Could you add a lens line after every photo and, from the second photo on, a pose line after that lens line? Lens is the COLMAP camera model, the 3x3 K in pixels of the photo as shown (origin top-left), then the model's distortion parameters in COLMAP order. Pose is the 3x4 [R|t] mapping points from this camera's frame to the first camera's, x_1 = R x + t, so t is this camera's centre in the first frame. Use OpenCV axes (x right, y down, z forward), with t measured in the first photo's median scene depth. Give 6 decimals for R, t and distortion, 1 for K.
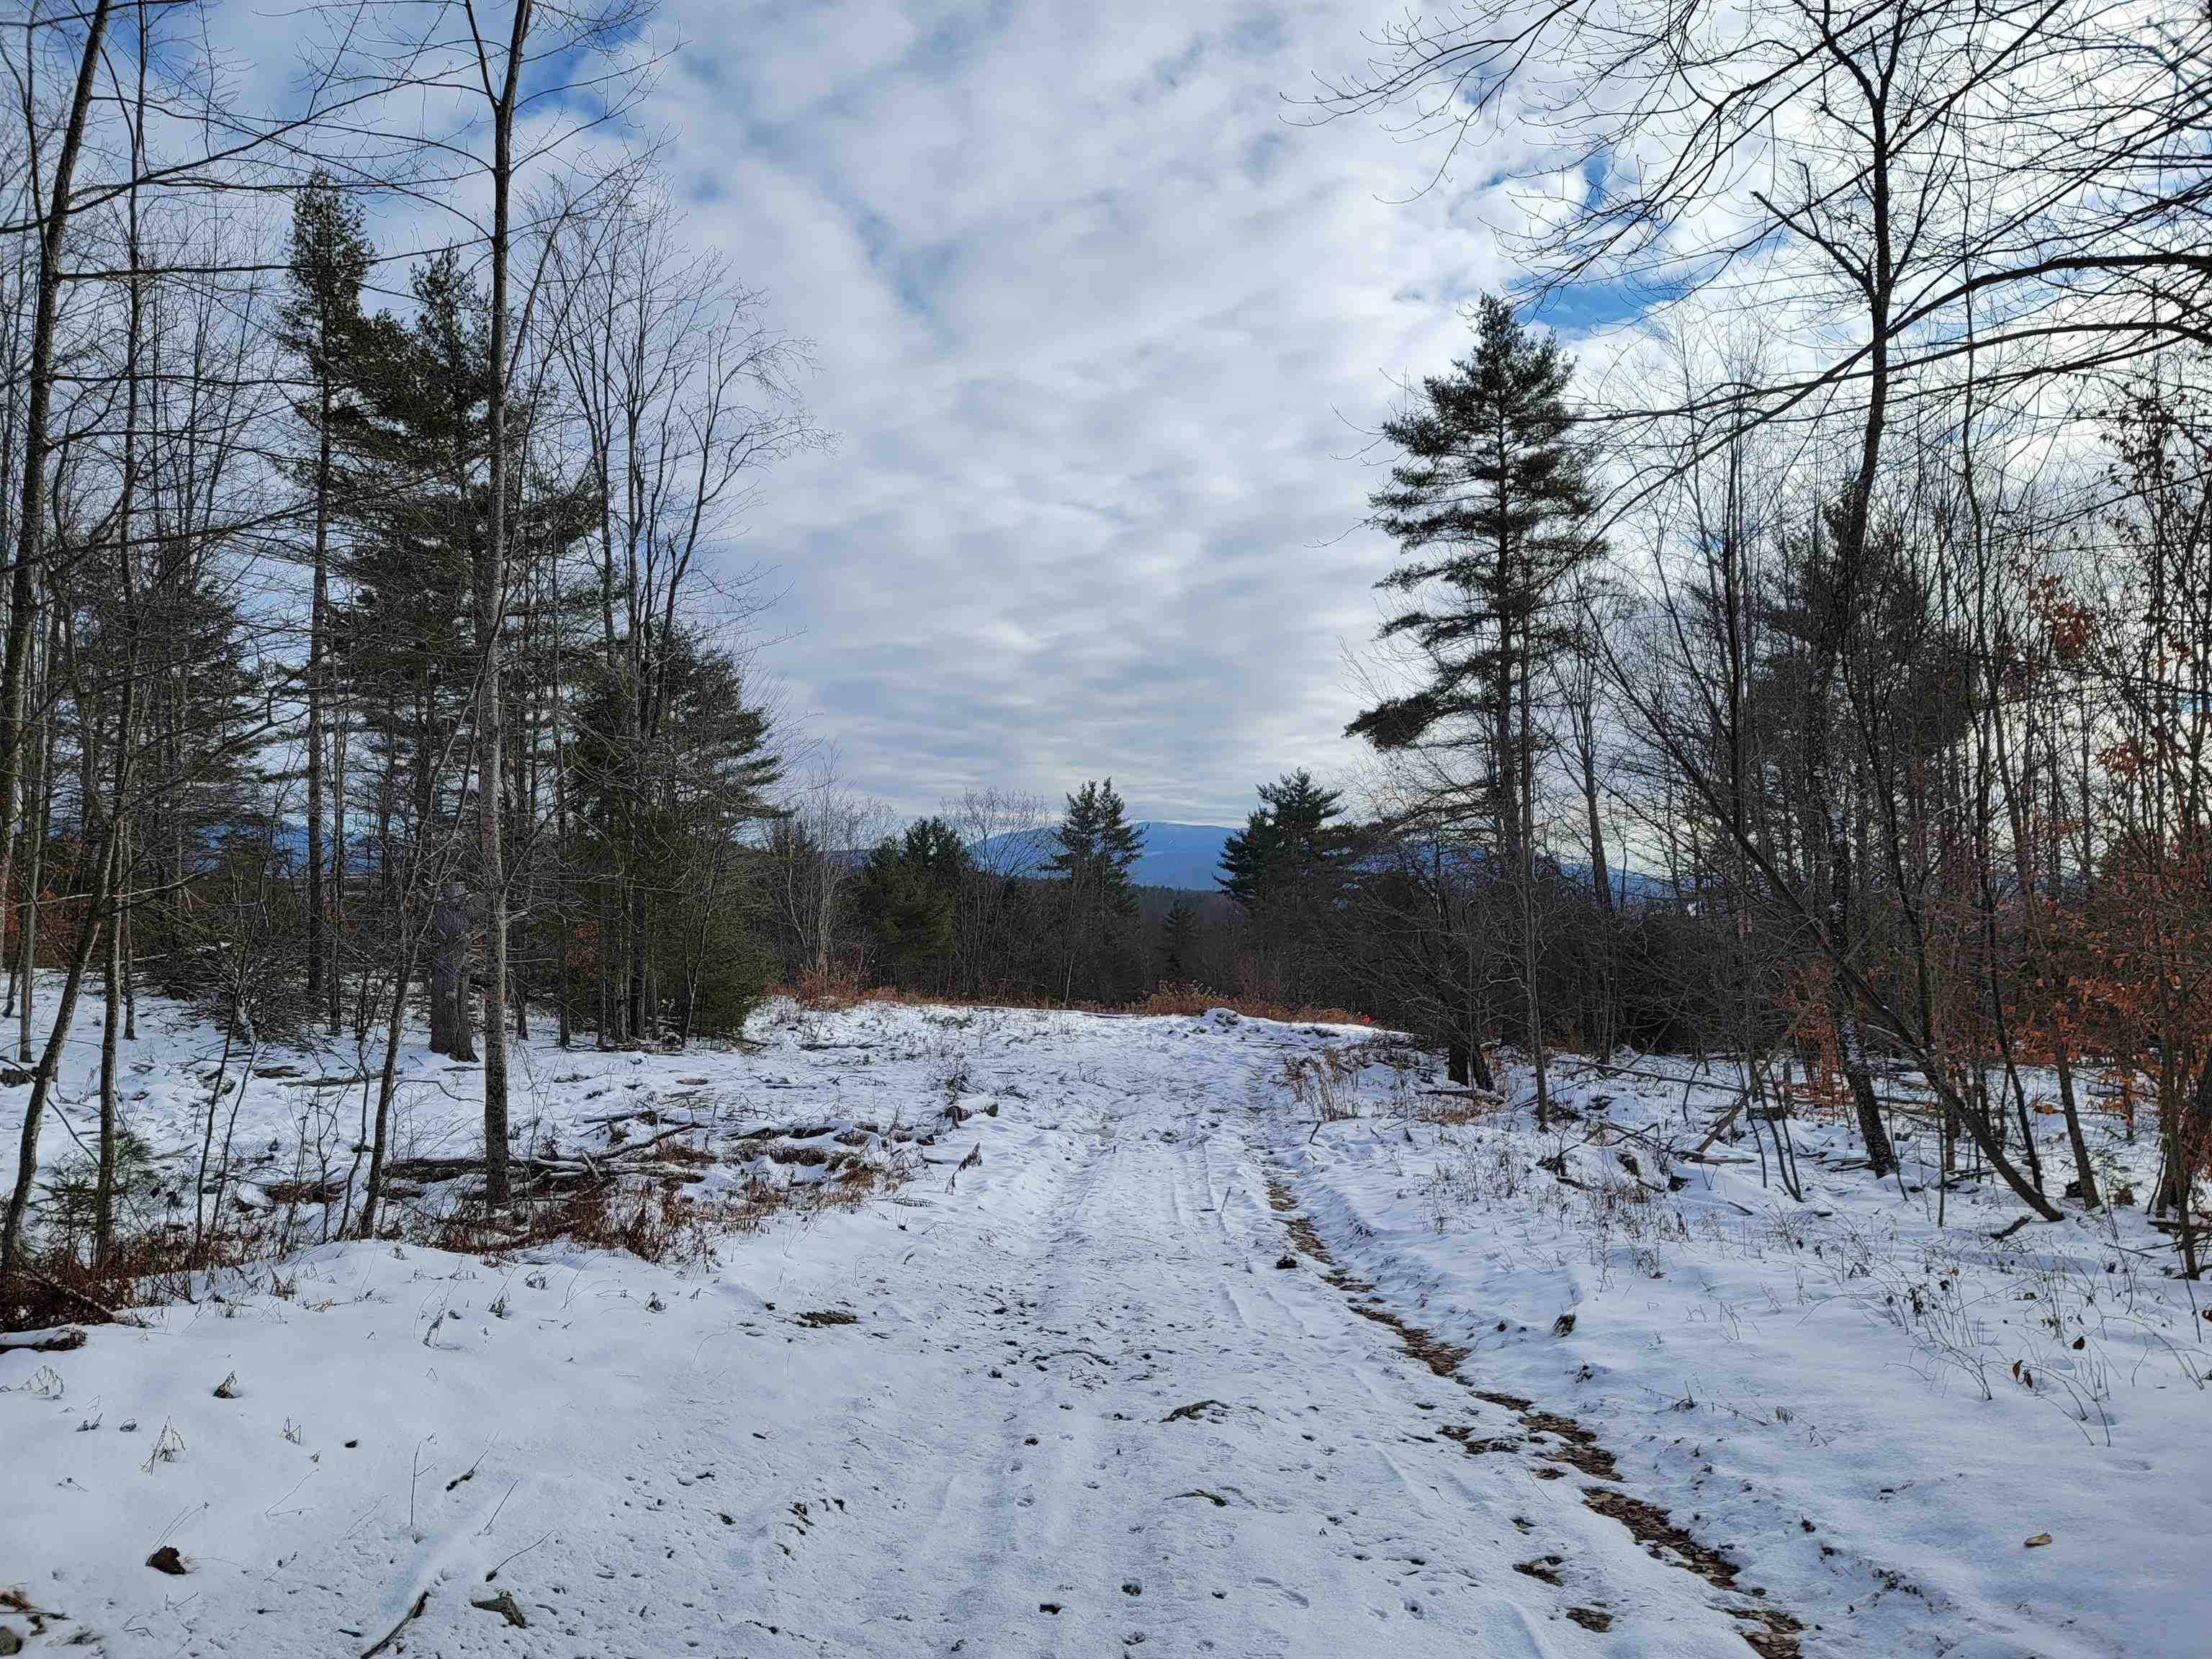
lens RADIAL K [[1534.5, 0, 1102.5], [0, 1534.5, 834.4], [0, 0, 1]] dist [0.002729, -0.004127]
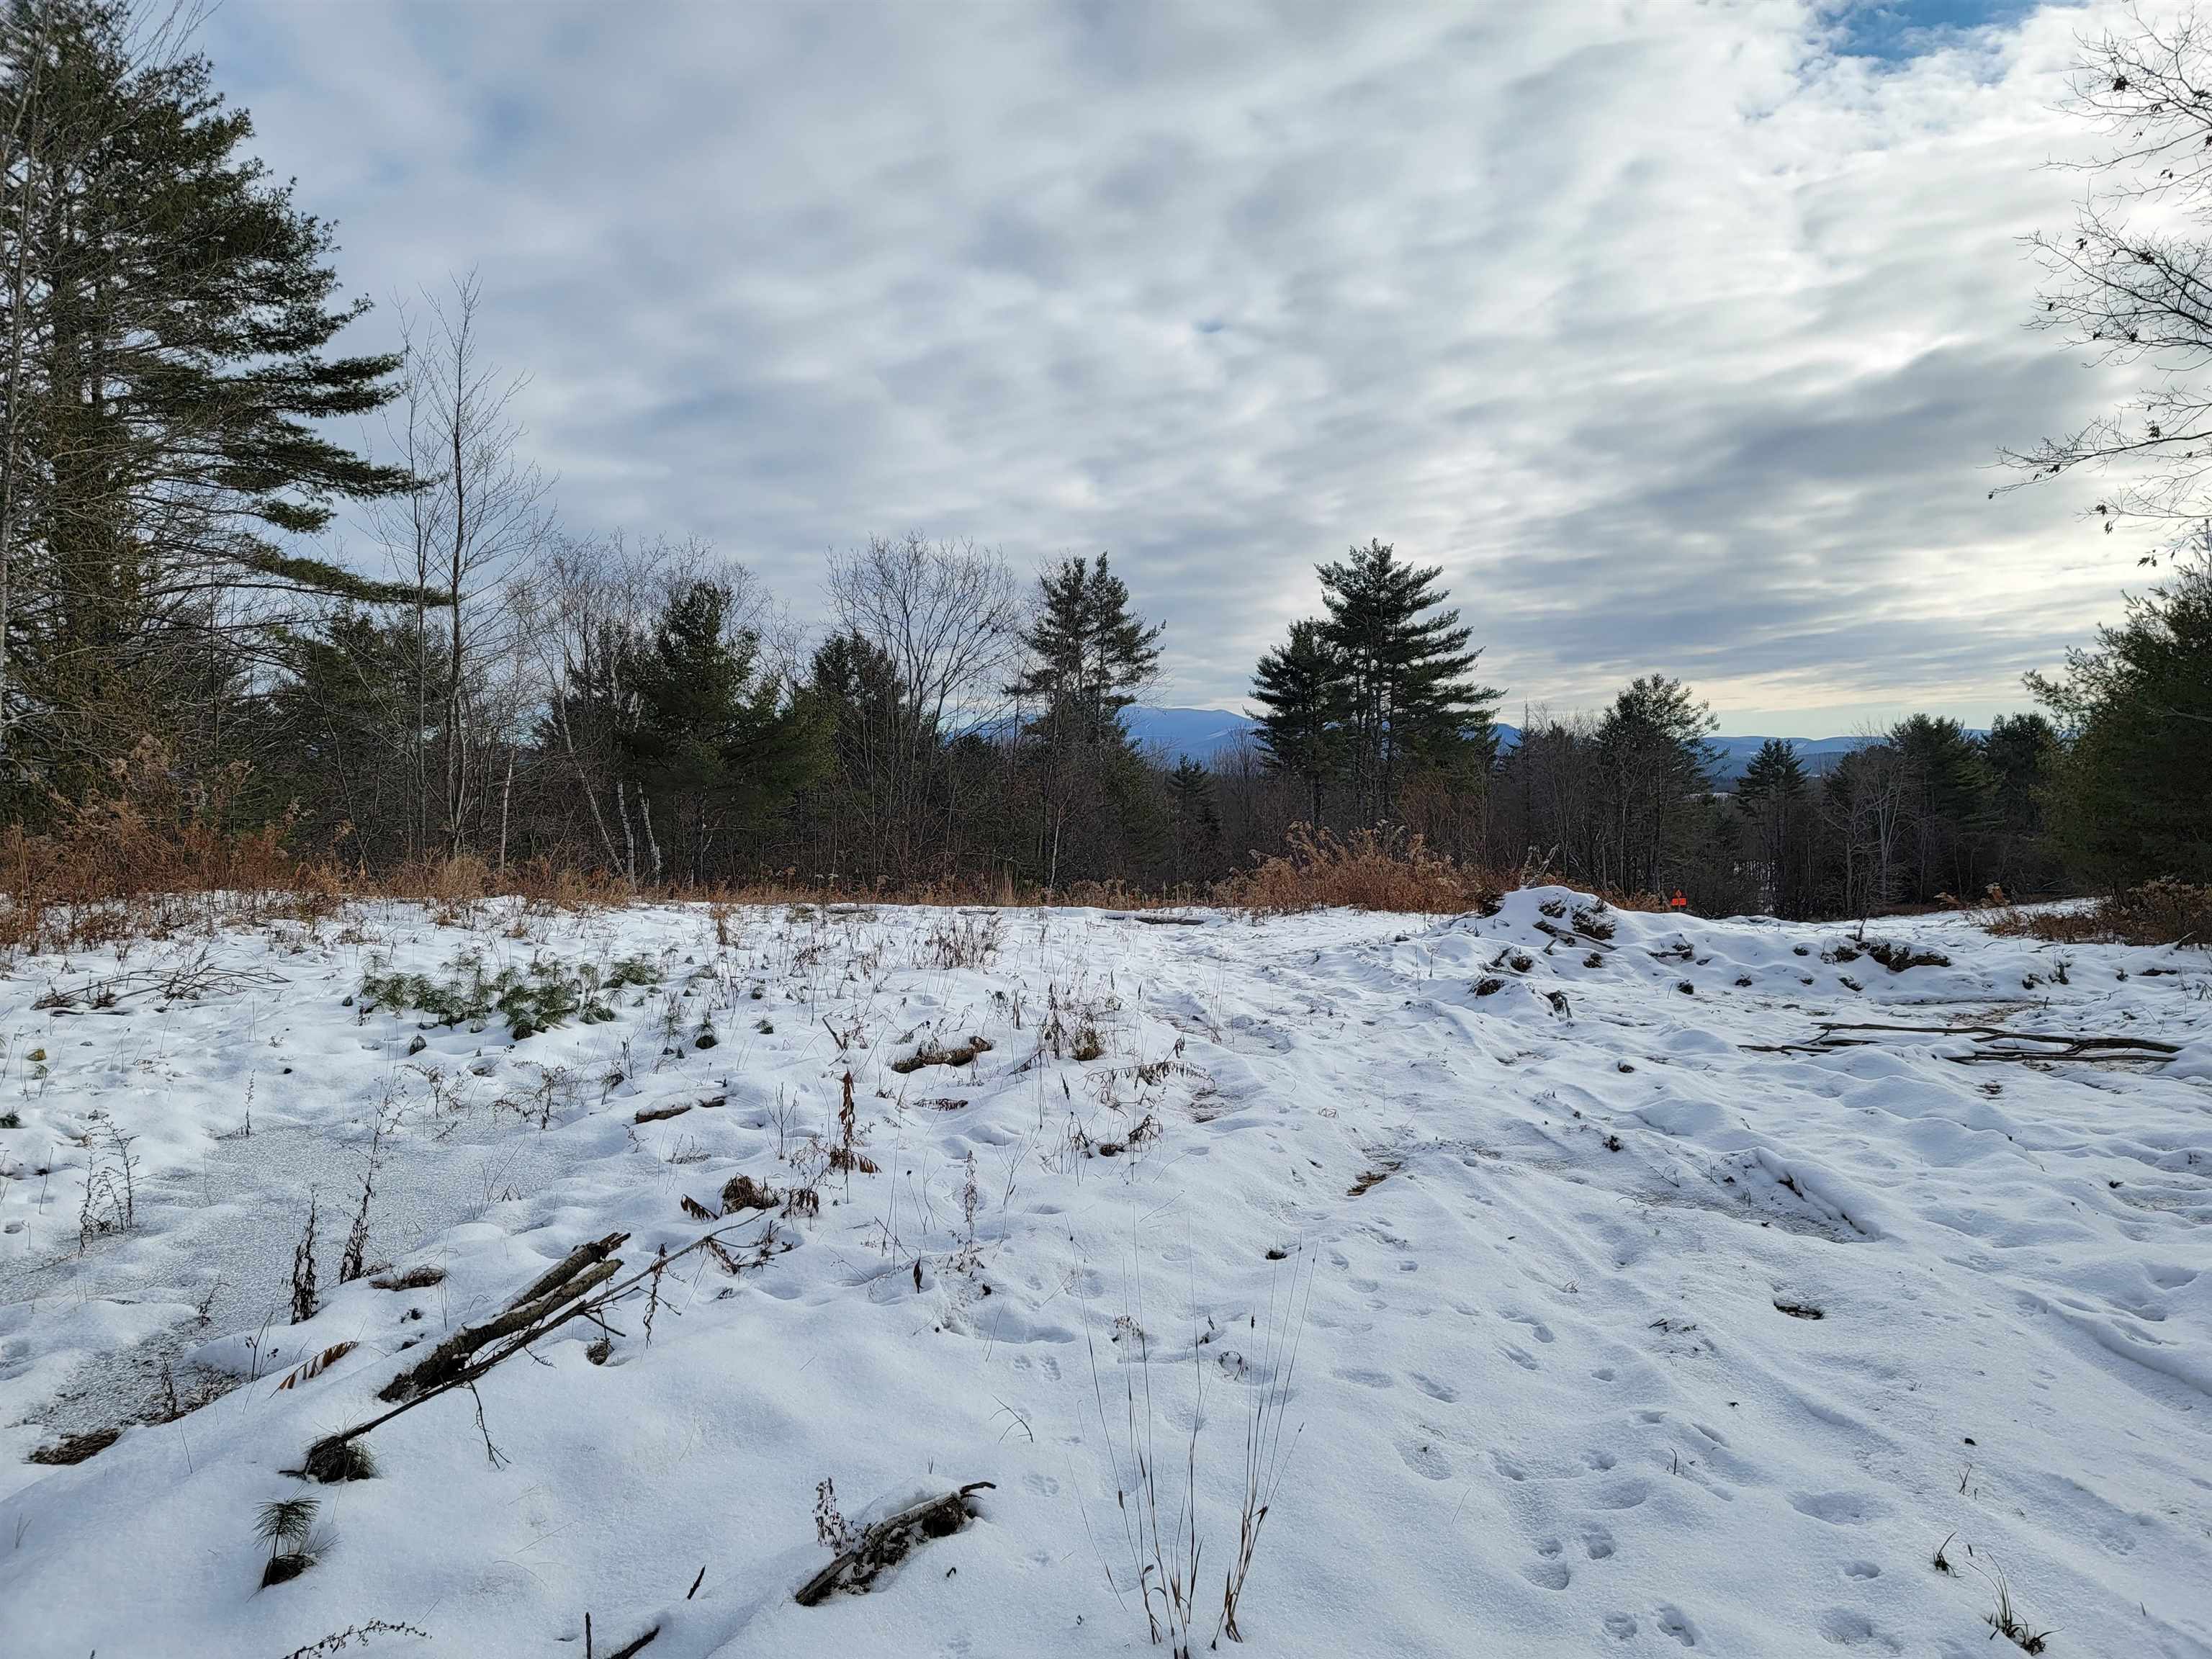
lens RADIAL K [[1534.5, 0, 1103.5], [0, 1534.5, 828.6], [0, 0, 1]] dist [0.002729, -0.004127]
pose [[0.999314, -0.033902, 0.014880, -0.009866], [0.032753, 0.996892, 0.071647, 0.035163], [-0.017263, -0.071110, 0.997319, 0.320530]]
